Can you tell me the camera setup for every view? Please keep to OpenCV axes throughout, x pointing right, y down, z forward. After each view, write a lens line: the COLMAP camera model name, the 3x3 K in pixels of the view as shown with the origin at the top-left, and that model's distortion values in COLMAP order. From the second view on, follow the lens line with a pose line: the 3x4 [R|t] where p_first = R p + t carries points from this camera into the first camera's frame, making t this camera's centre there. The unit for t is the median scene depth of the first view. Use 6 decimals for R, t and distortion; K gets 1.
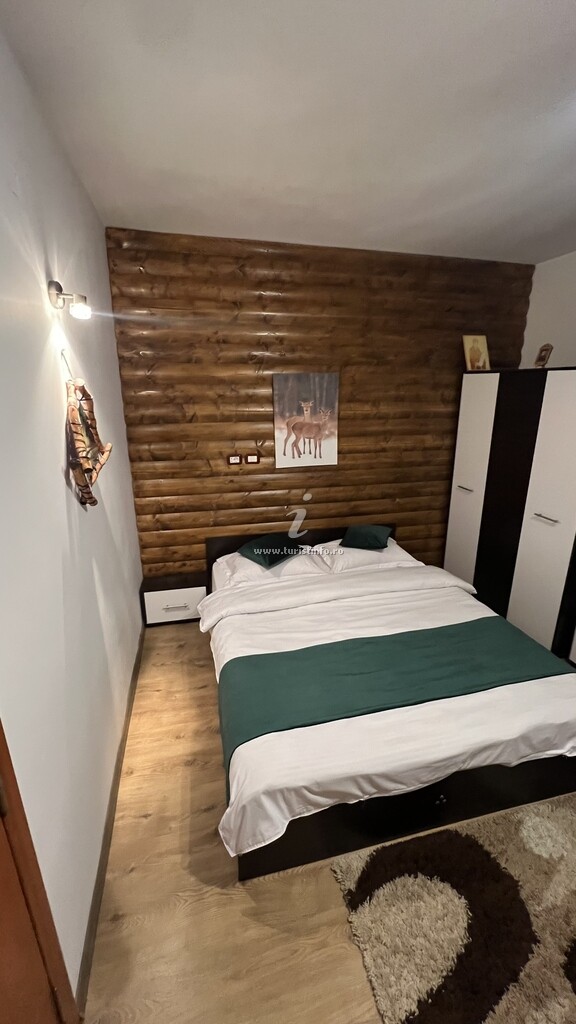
lens RADIAL K [[413.4, 0, 288.8], [0, 413.4, 508.8], [0, 0, 1]] dist [-0.000308, 0.000015]
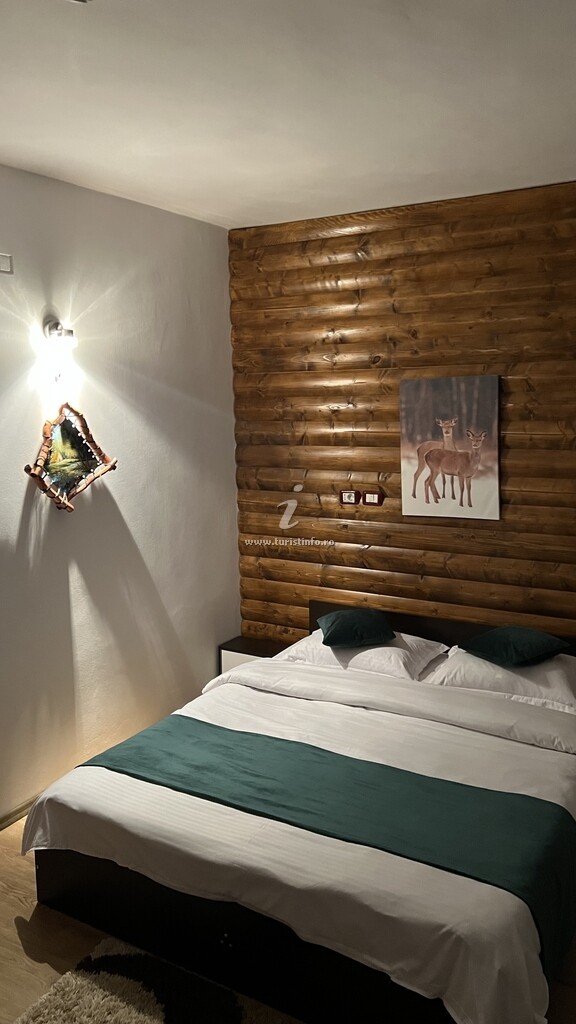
lens RADIAL K [[769.2, 0, 288.0], [0, 769.2, 512.0], [0, 0, 1]] dist [0.062422, -0.071537]
pose [[0.717085, 0.092653, -0.690800, 0.719508], [-0.178258, 0.982541, -0.053259, -0.002646], [0.673805, 0.161332, 0.721082, -0.036586]]
